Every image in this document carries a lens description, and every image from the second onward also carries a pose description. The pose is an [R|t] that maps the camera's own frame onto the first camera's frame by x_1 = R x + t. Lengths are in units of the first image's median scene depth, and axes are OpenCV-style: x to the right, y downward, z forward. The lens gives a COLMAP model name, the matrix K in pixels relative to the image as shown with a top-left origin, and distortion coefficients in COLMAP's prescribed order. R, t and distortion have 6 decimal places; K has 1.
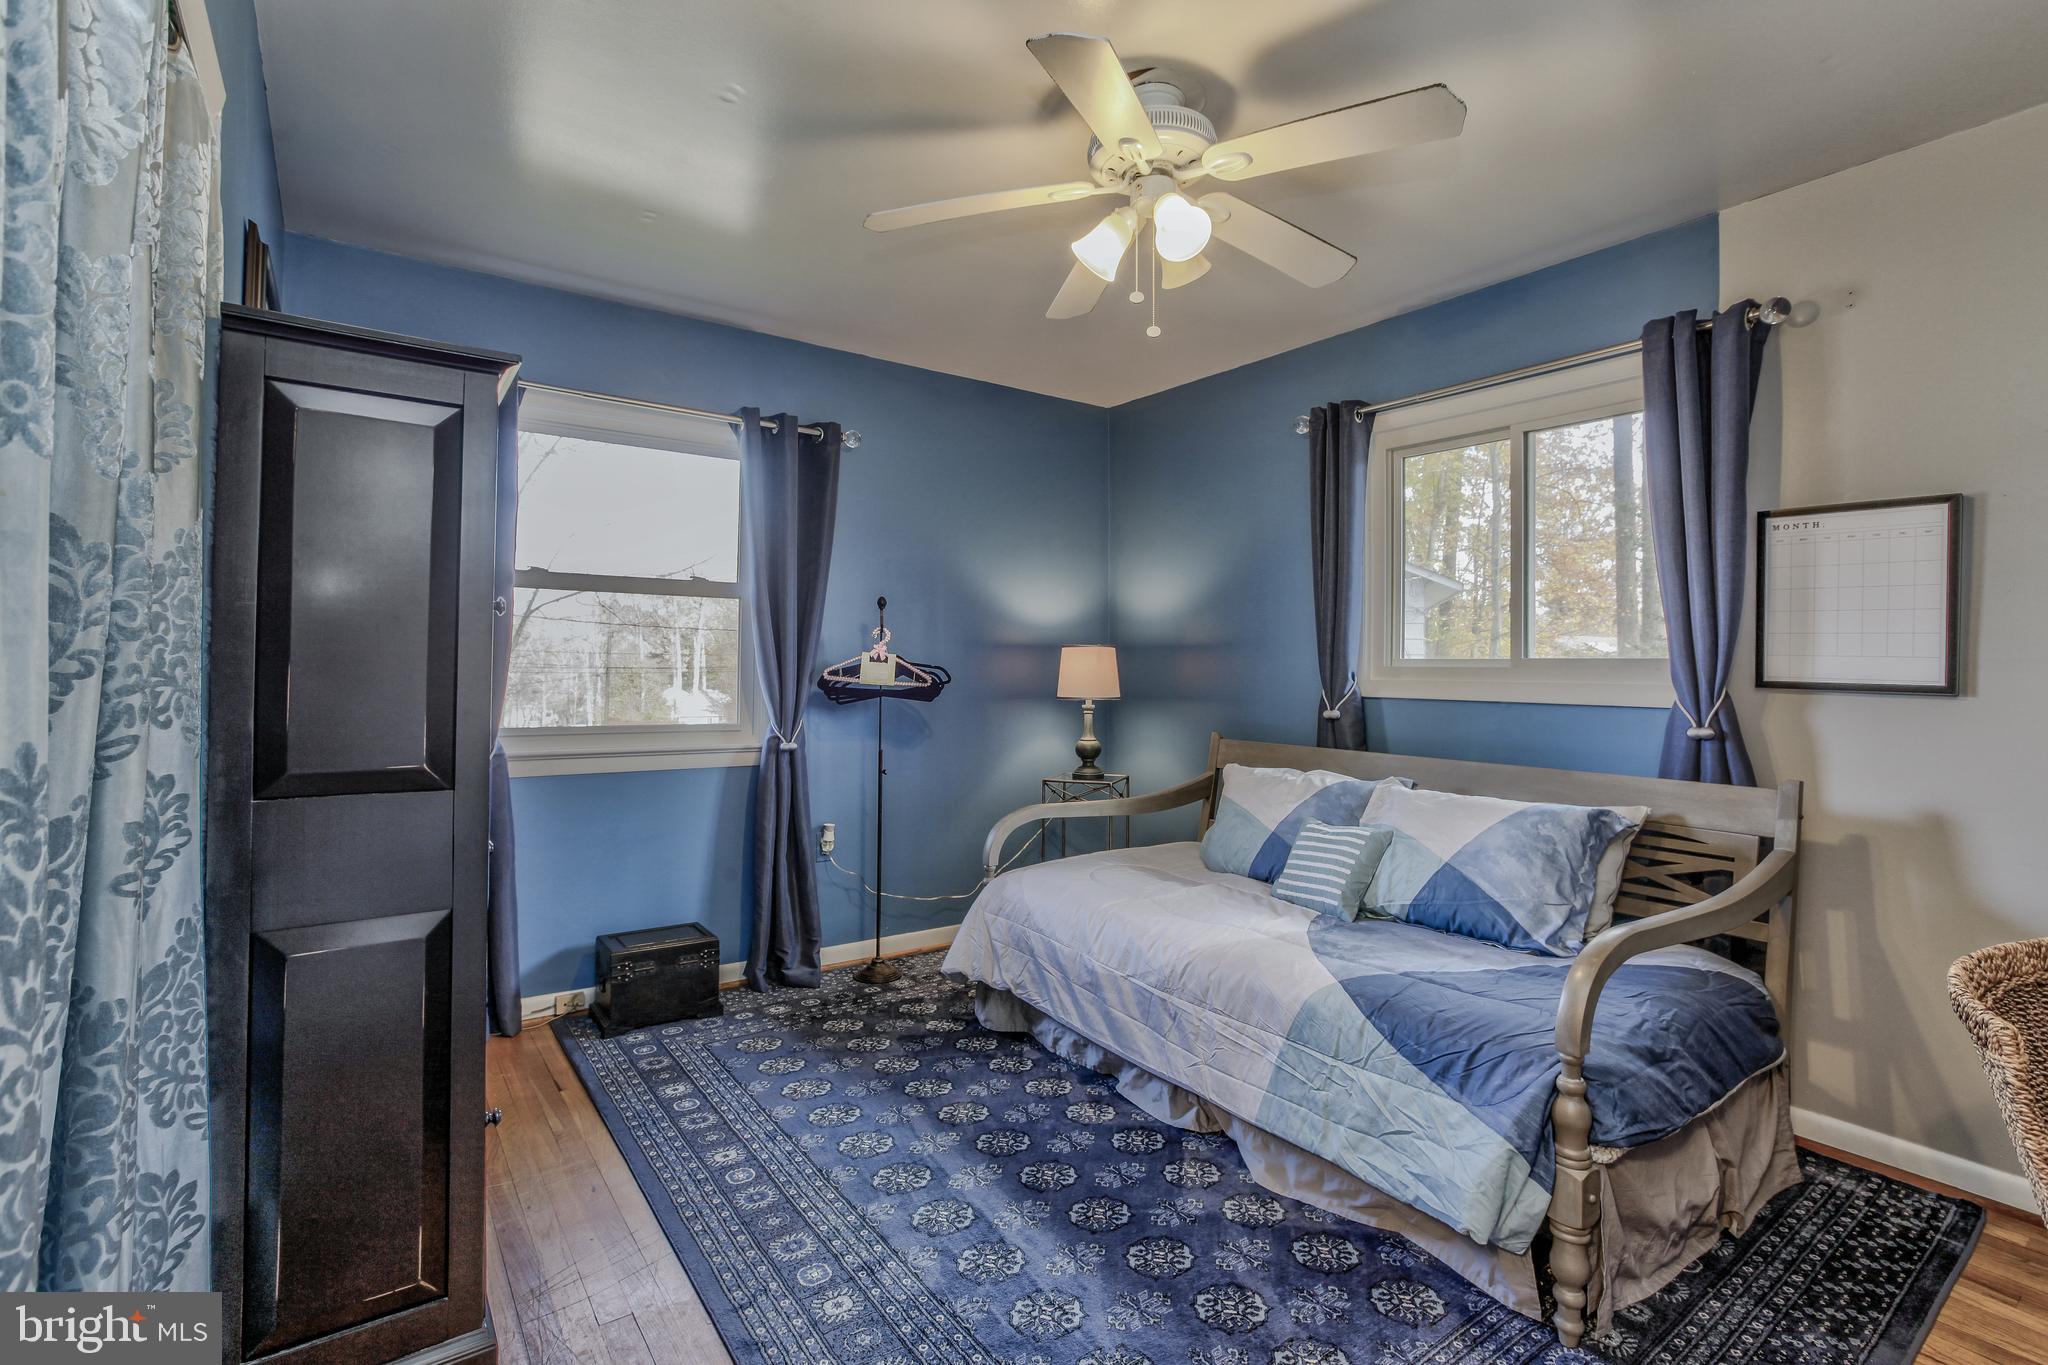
lens RADIAL K [[940.8, 0, 1043.5], [0, 940.8, 651.5], [0, 0, 1]] dist [-0.030091, 0.014761]
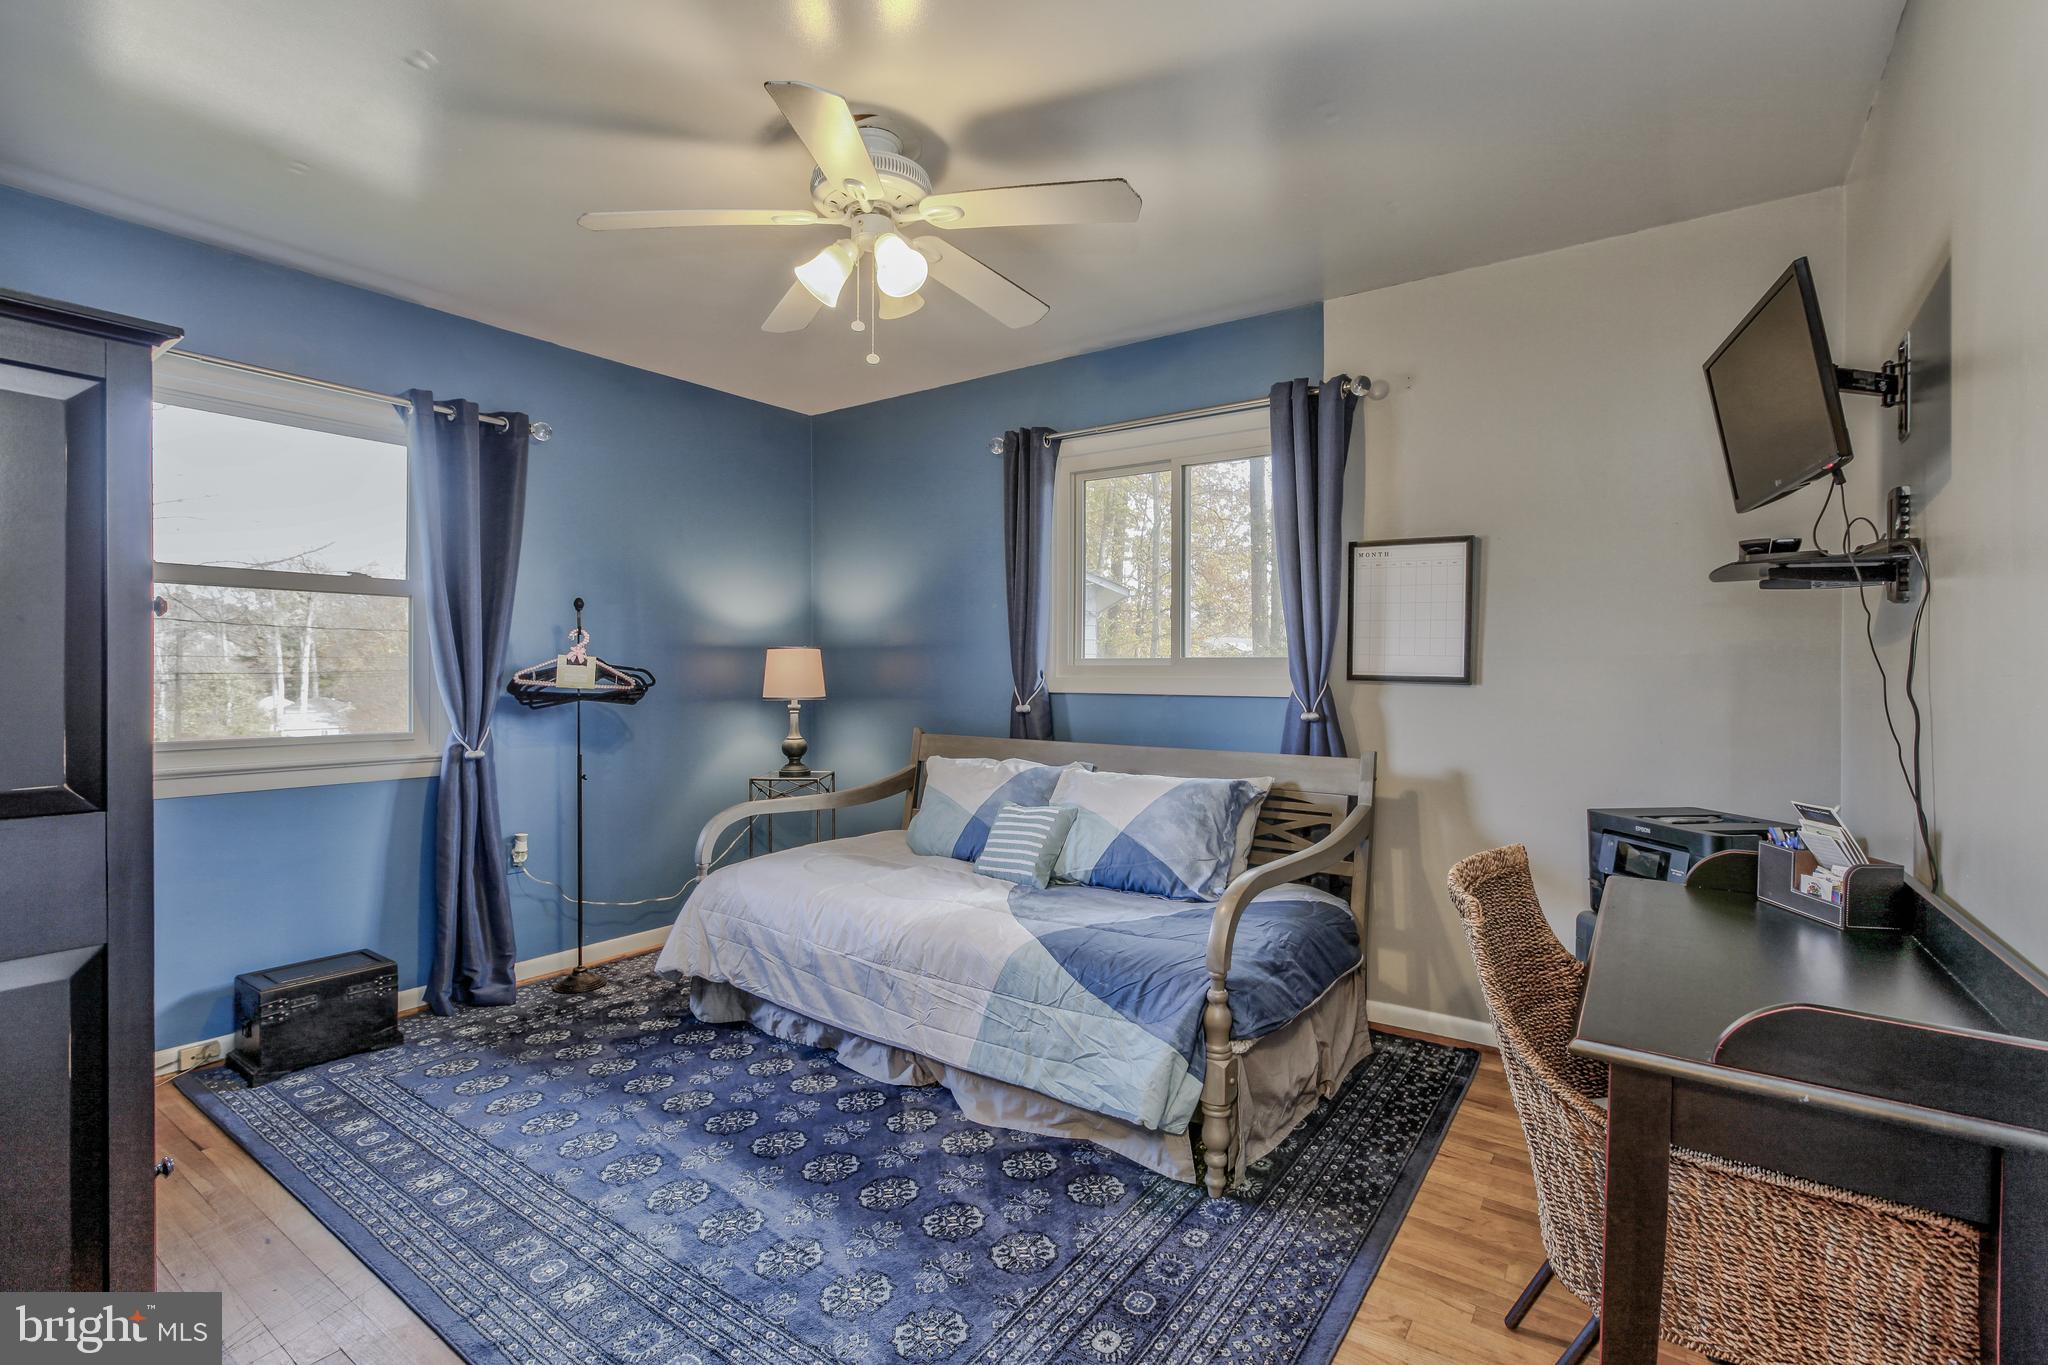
lens RADIAL K [[940.8, 0, 1009.0], [0, 940.8, 681.4], [0, 0, 1]] dist [-0.030091, 0.014761]
pose [[0.955678, -0.013033, 0.294127, -0.052176], [0.003414, 0.999443, 0.033195, -0.003313], [-0.294395, -0.030719, 0.955190, -0.086741]]
